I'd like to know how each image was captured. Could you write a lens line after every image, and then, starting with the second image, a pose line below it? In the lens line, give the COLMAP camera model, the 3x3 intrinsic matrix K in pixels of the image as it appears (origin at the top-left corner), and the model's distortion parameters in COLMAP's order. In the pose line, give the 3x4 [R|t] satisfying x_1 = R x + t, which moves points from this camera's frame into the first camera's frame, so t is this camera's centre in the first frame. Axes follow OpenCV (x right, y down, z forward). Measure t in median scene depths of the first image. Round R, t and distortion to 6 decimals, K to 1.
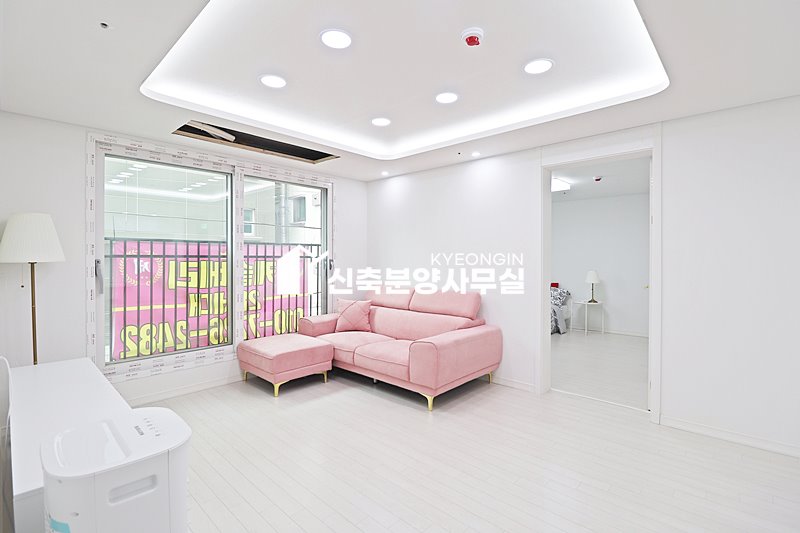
lens RADIAL K [[377.7, 0, 405.0], [0, 377.7, 259.6], [0, 0, 1]] dist [-0.002333, -0.001999]
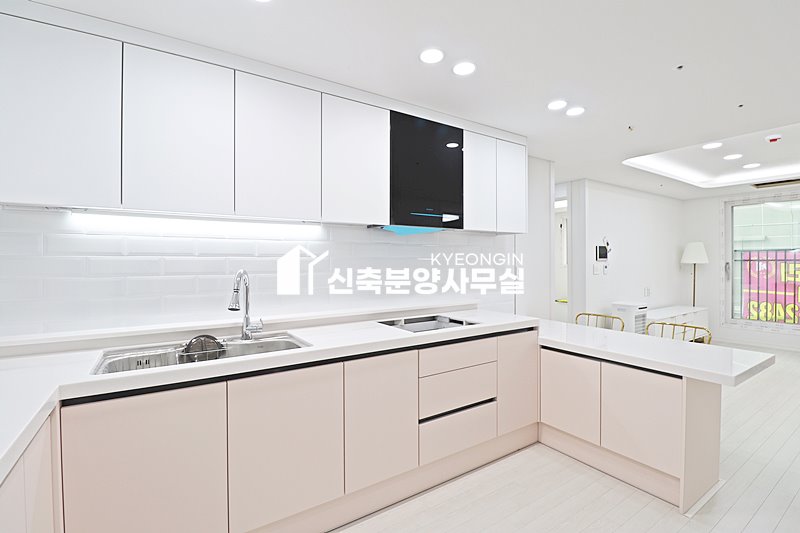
lens RADIAL K [[377.7, 0, 403.8], [0, 377.7, 268.6], [0, 0, 1]] dist [-0.002333, -0.001999]
pose [[-0.221279, 0.019872, -0.975008, 1.162347], [0.001209, 0.999797, 0.020103, -0.007014], [0.975210, 0.003270, -0.221258, -0.153470]]
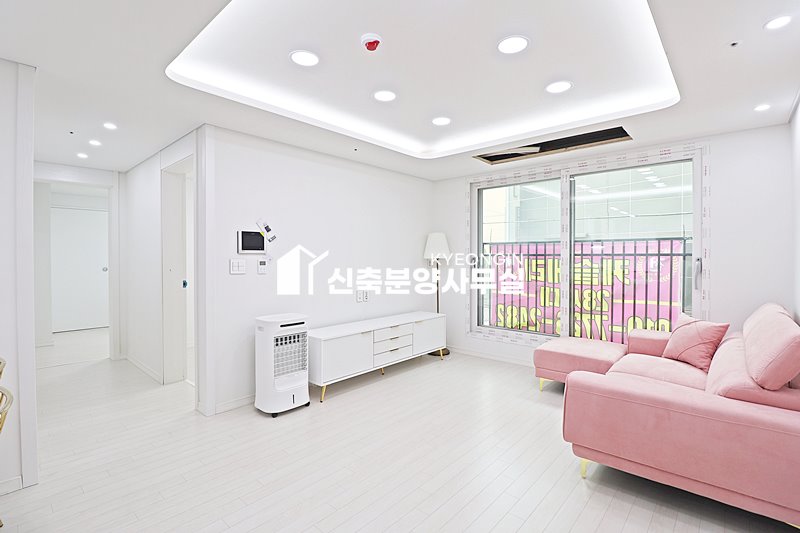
lens RADIAL K [[377.7, 0, 403.4], [0, 377.7, 263.0], [0, 0, 1]] dist [-0.002333, -0.001999]
pose [[0.019254, 0.016400, -0.999680, 0.620981], [-0.002891, 0.999862, 0.016347, -0.001477], [0.999810, 0.002576, 0.019299, 0.547681]]
